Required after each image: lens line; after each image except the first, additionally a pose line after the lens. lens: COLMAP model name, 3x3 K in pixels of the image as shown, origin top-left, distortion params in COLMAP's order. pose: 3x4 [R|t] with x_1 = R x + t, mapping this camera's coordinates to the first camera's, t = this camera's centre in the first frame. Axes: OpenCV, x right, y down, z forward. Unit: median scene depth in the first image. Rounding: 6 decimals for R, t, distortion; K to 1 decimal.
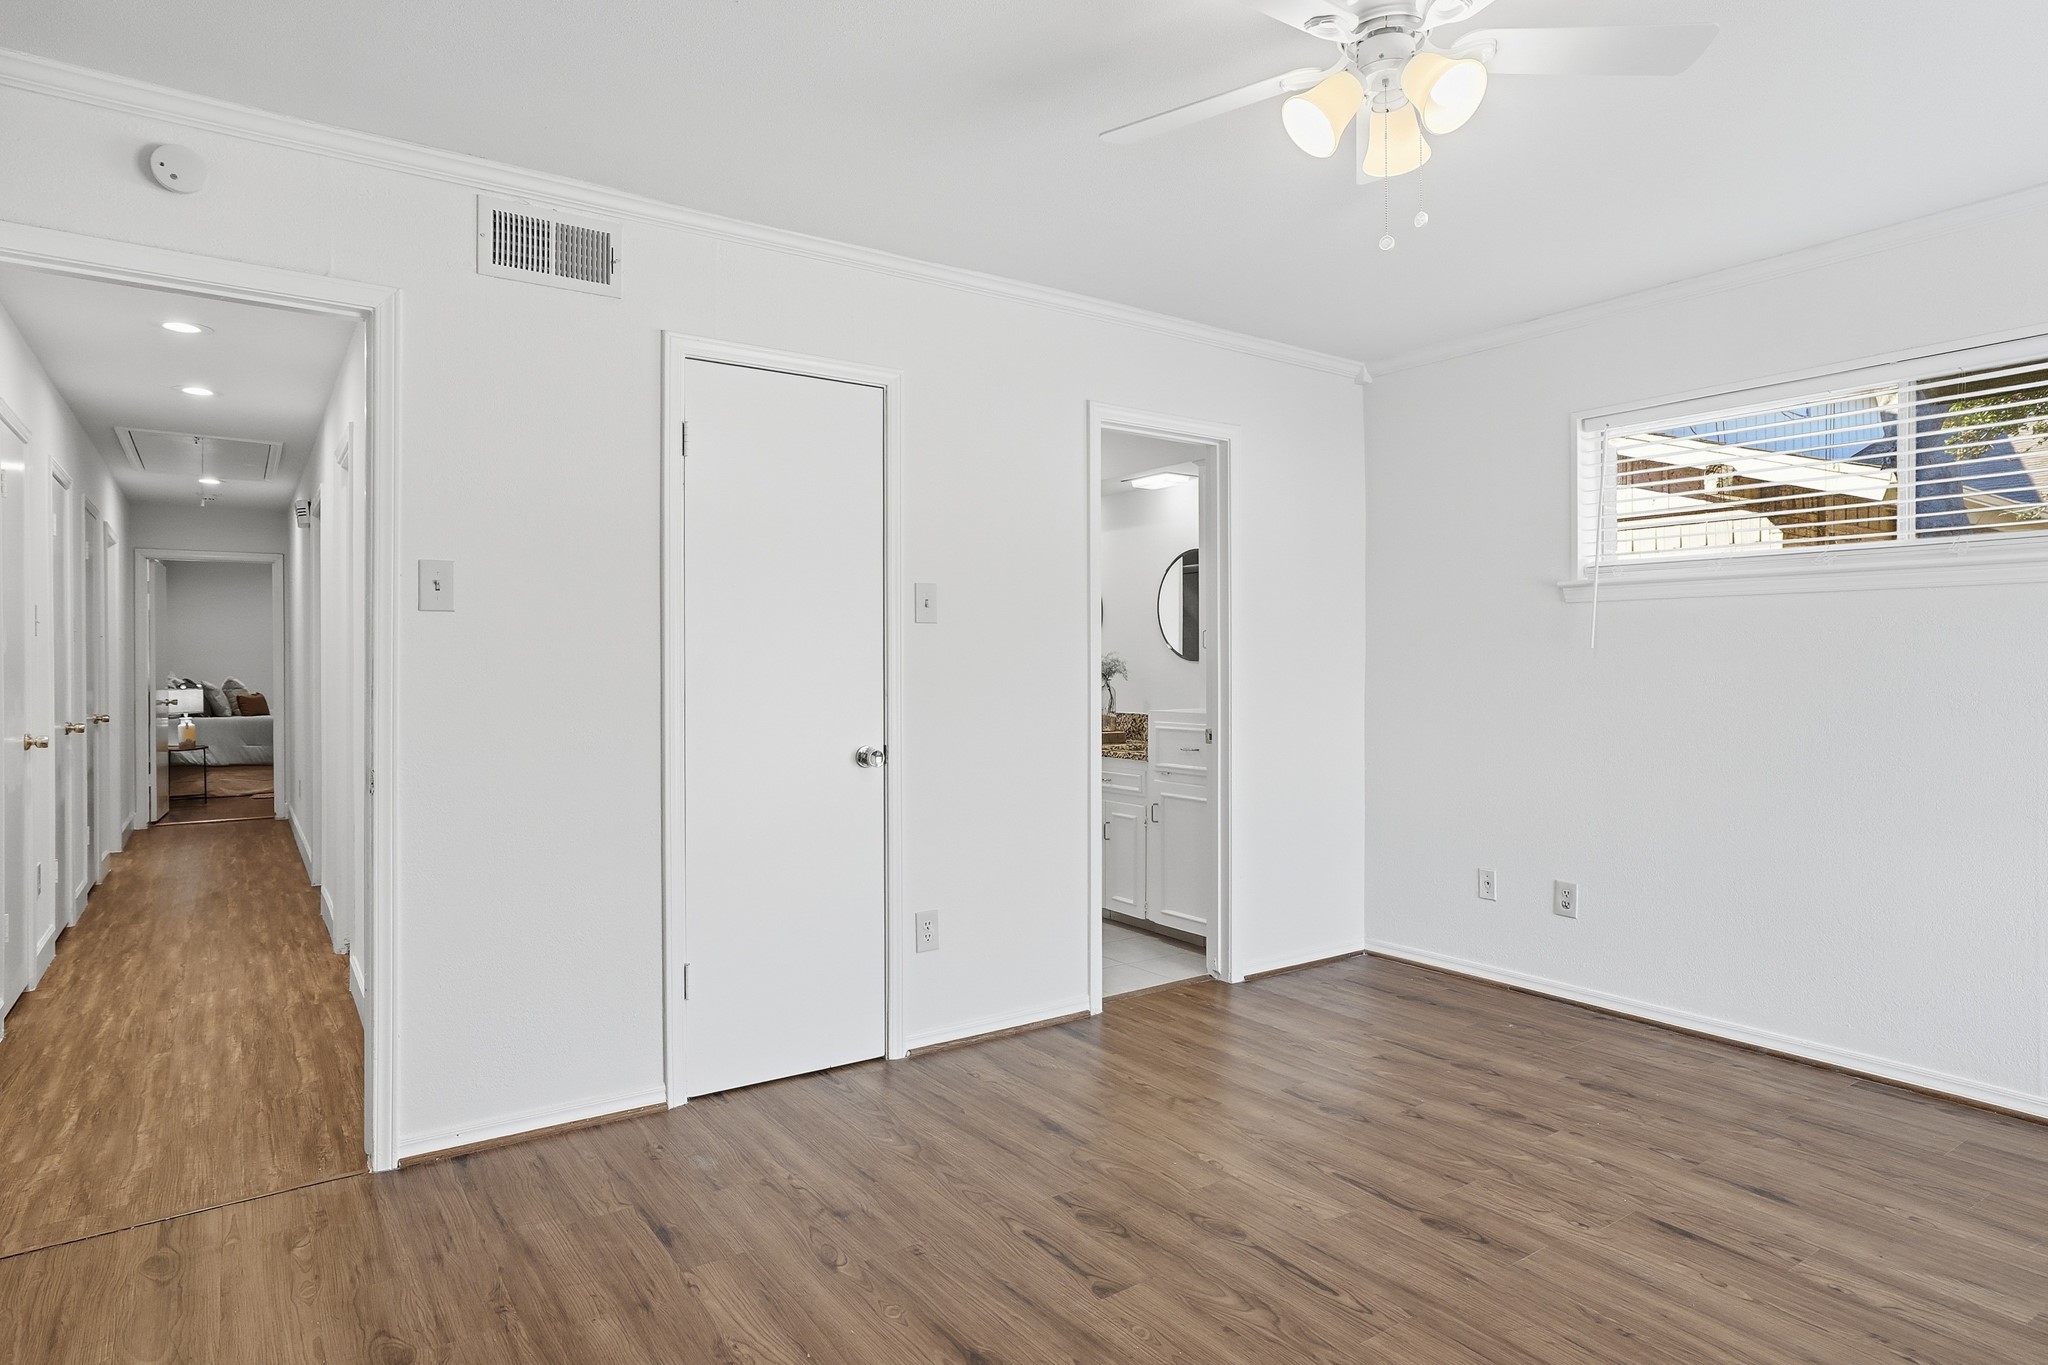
lens RADIAL K [[1167.1, 0, 1017.2], [0, 1167.1, 643.3], [0, 0, 1]] dist [0.002989, 0.005085]
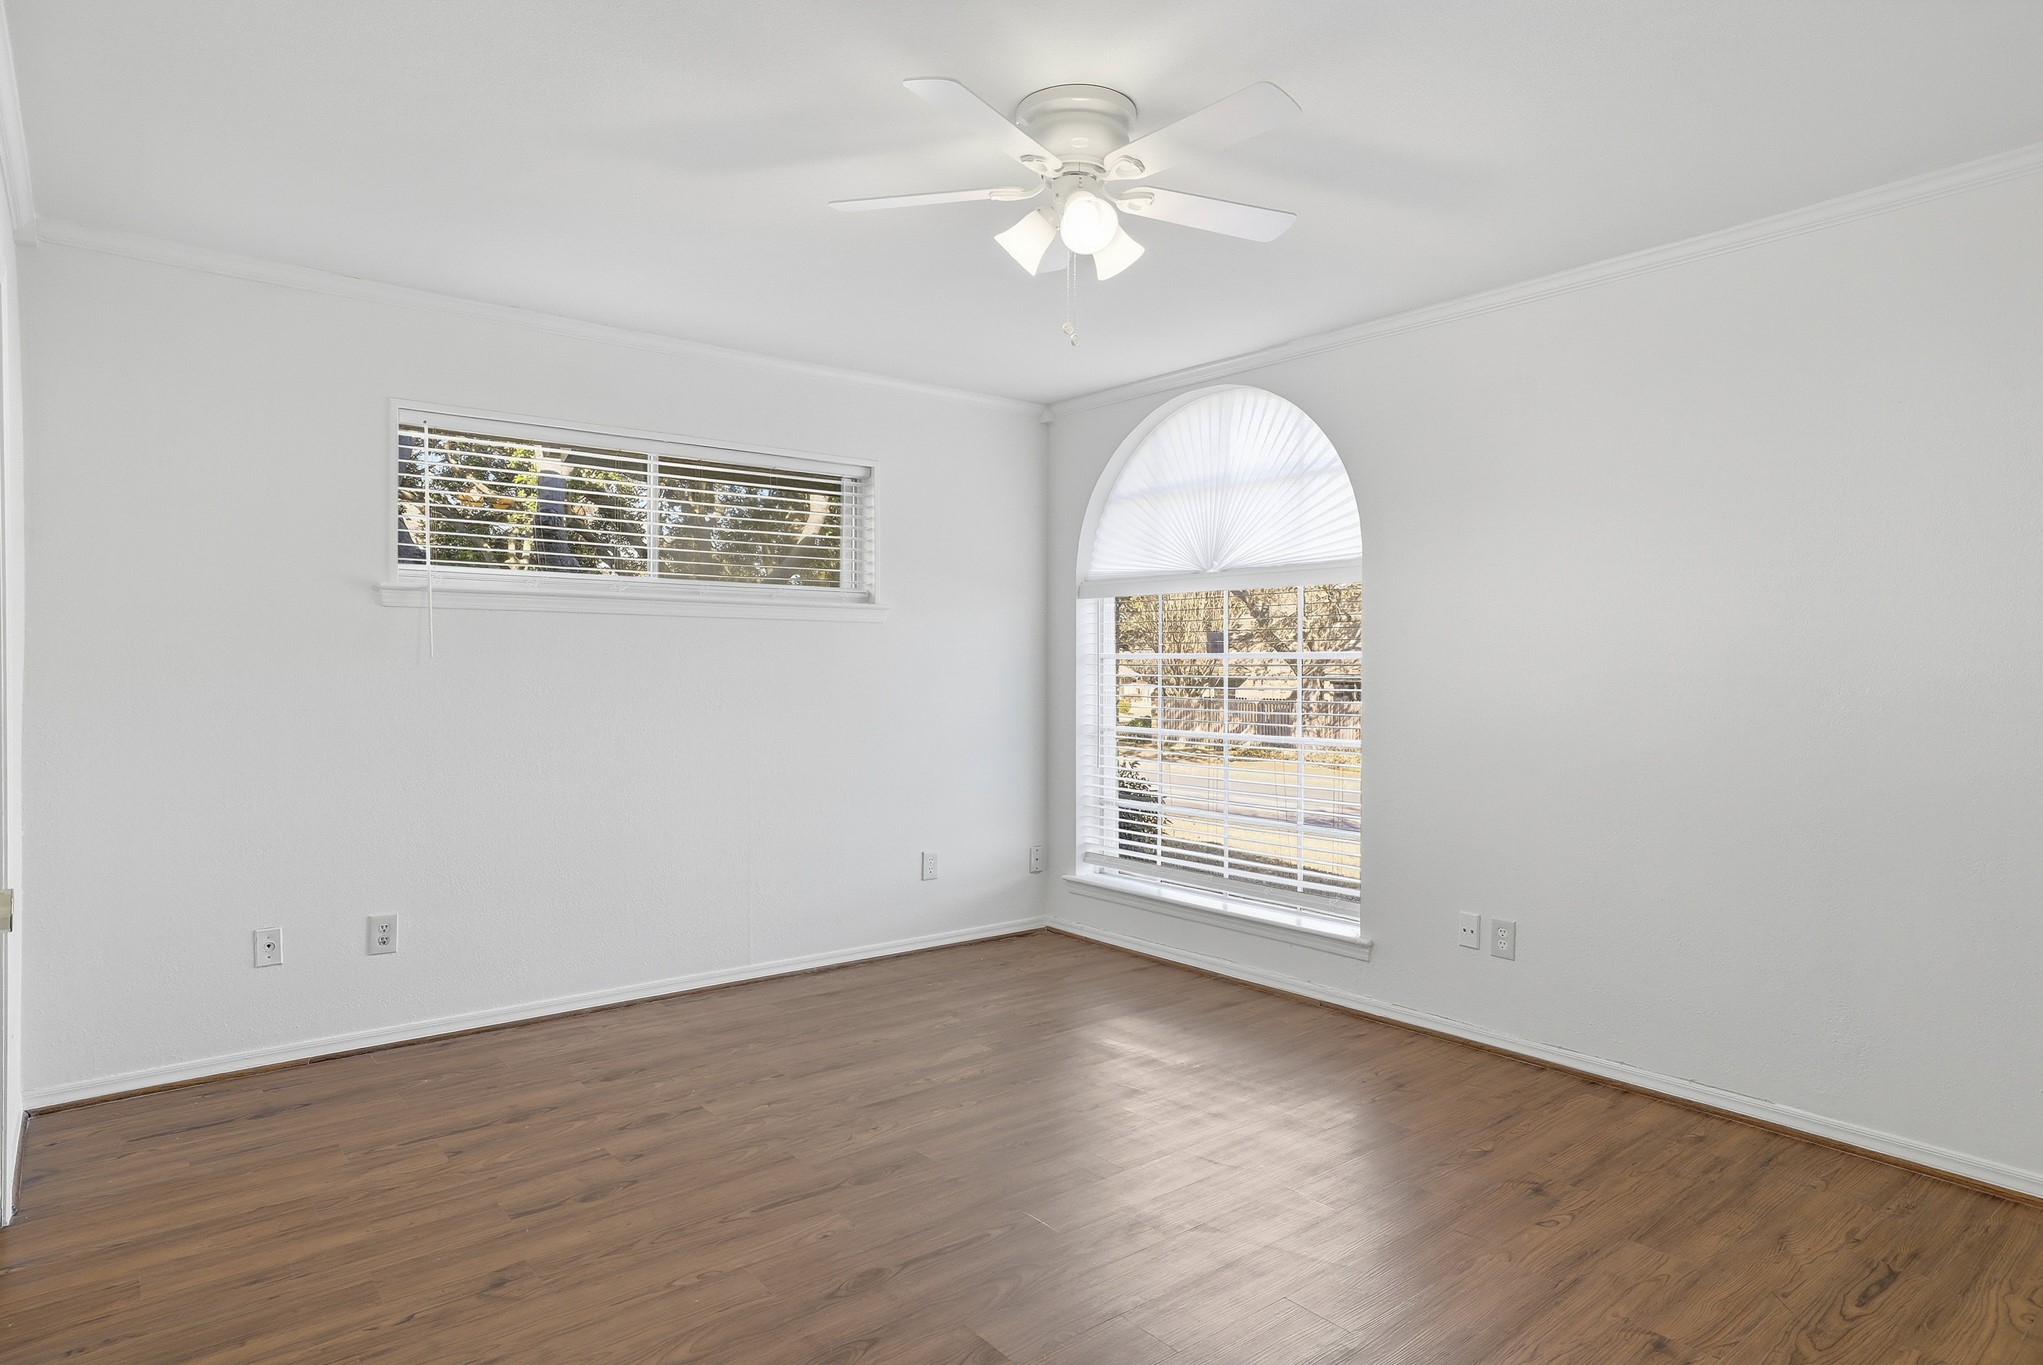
lens RADIAL K [[1164.2, 0, 1020.4], [0, 1164.2, 679.1], [0, 0, 1]] dist [0.002989, 0.005085]
pose [[-0.082539, -0.003981, 0.996580, -0.580124], [-0.023049, 0.999732, 0.002085, 0.010944], [-0.996321, -0.022798, -0.082608, 0.732503]]
